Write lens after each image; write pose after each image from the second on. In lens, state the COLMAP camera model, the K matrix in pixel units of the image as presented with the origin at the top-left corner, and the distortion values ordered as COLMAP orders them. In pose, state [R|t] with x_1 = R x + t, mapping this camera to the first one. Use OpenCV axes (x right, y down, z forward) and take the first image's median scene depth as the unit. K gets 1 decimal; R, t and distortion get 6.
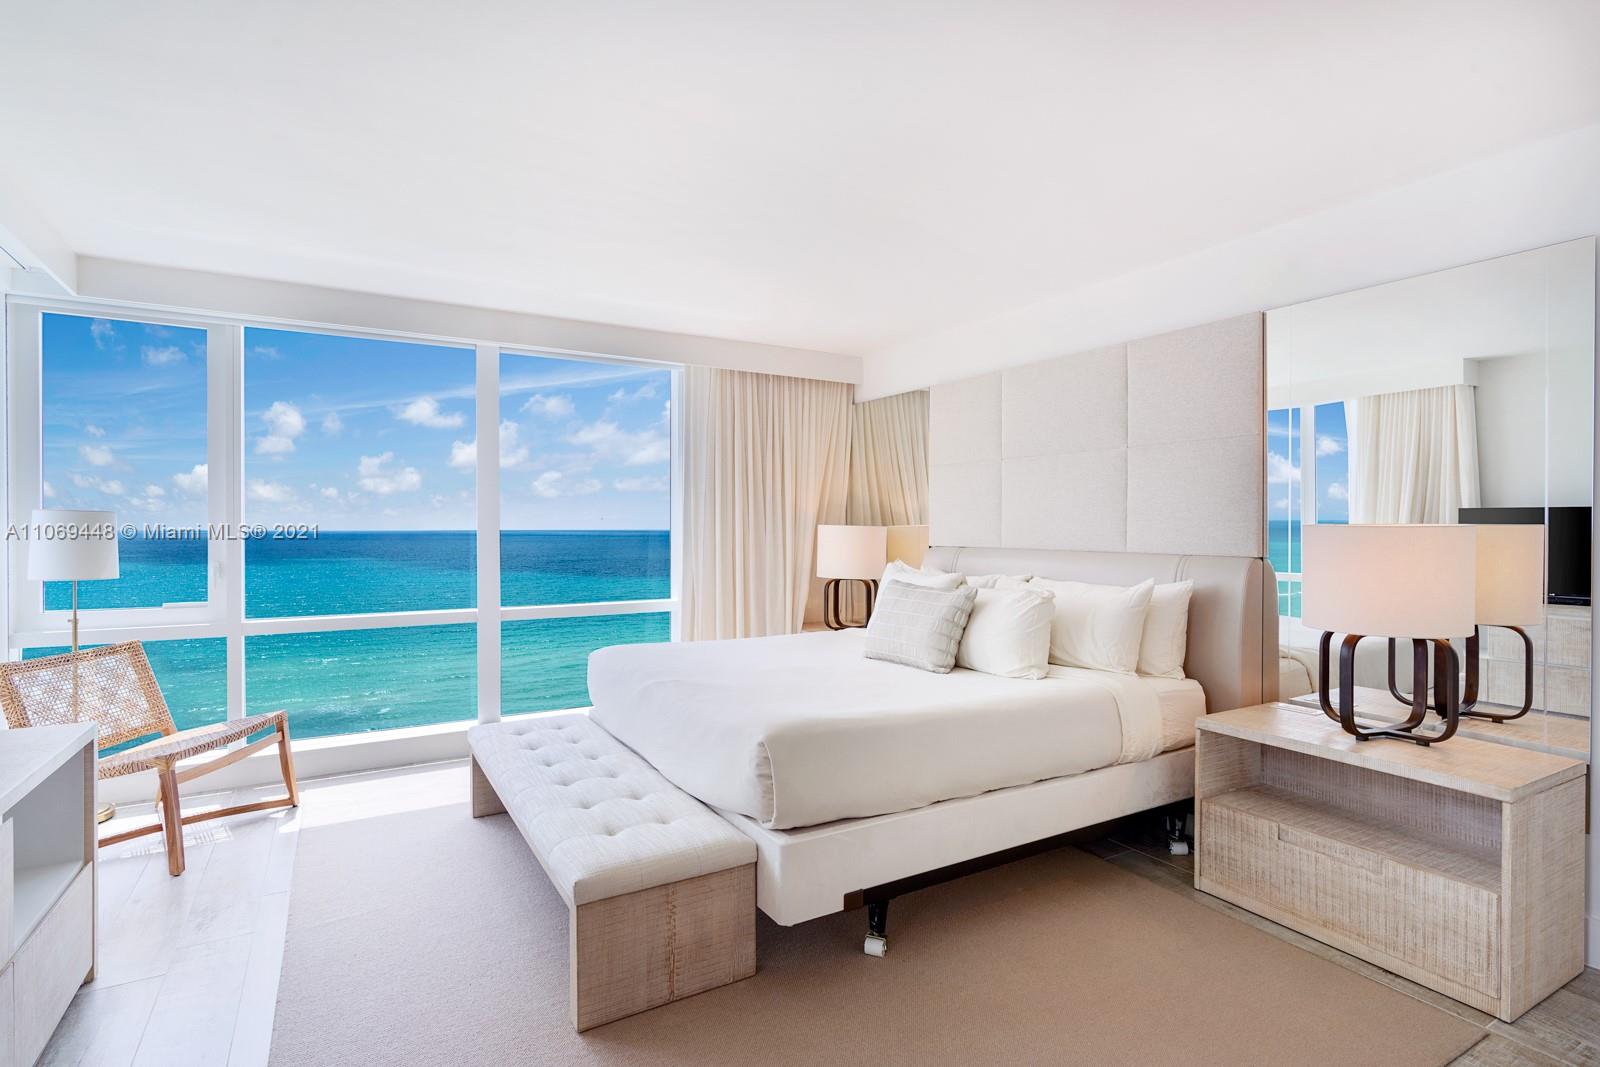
lens RADIAL K [[769.1, 0, 800.0], [0, 769.1, 533.5], [0, 0, 1]] dist [-0.012944, 0.000605]
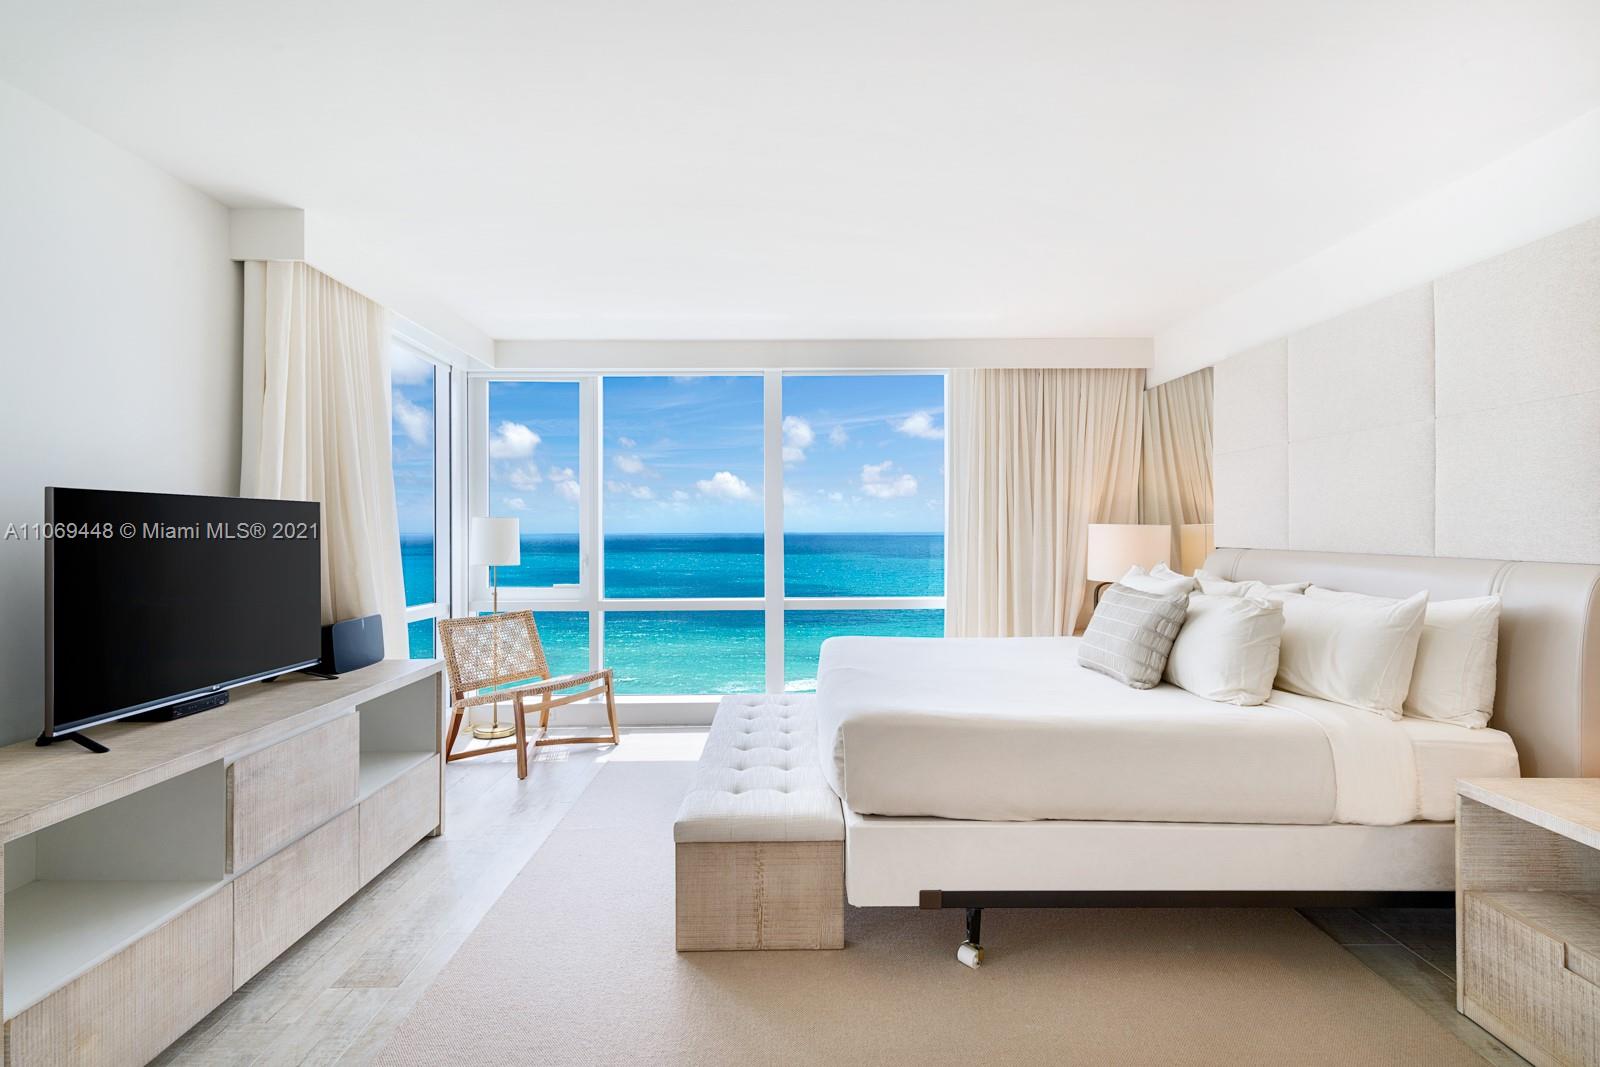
lens RADIAL K [[755.0, 0, 800.0], [0, 755.0, 533.5], [0, 0, 1]] dist [0.012250, -0.007661]
pose [[0.870552, -0.001175, -0.492075, 0.271057], [-0.000078, 0.999997, -0.002524, 0.004282], [0.492076, 0.002236, 0.870549, 0.040752]]
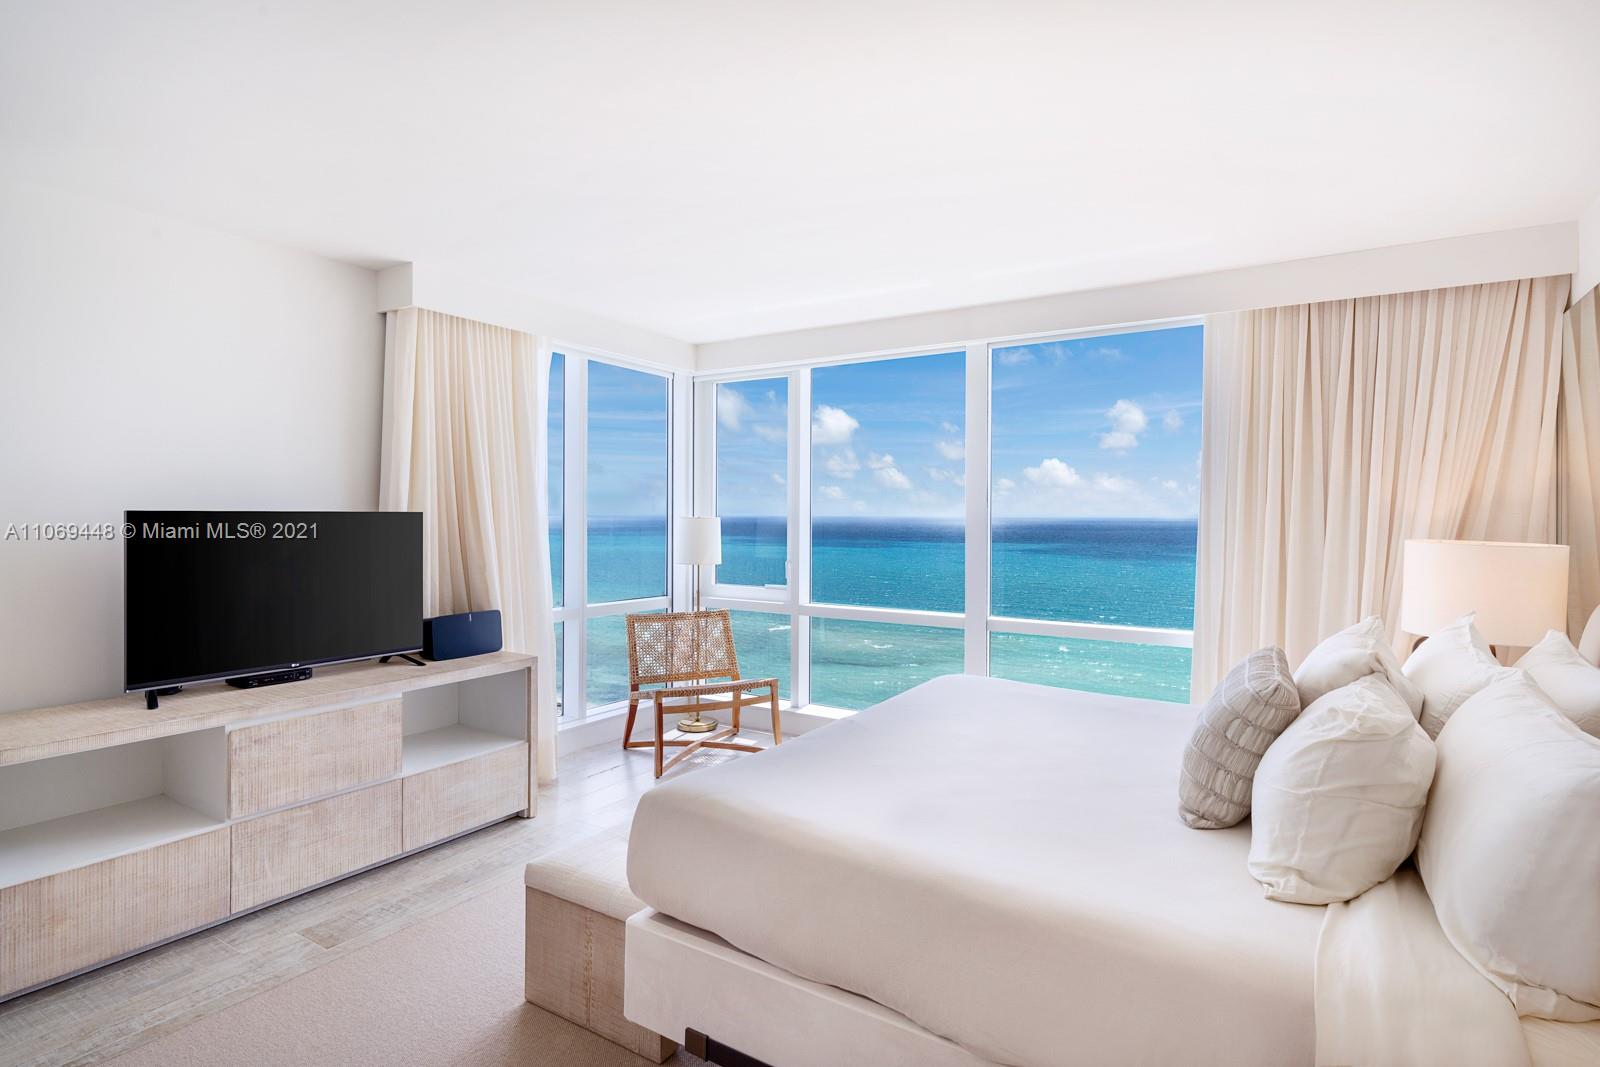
lens RADIAL K [[802.4, 0, 801.4], [0, 802.4, 522.9], [0, 0, 1]] dist [0.001917, -0.000809]
pose [[0.470516, 0.012467, -0.882304, 0.551209], [-0.013189, 0.999888, 0.007094, -0.034409], [0.882293, 0.008299, 0.470627, 0.473606]]
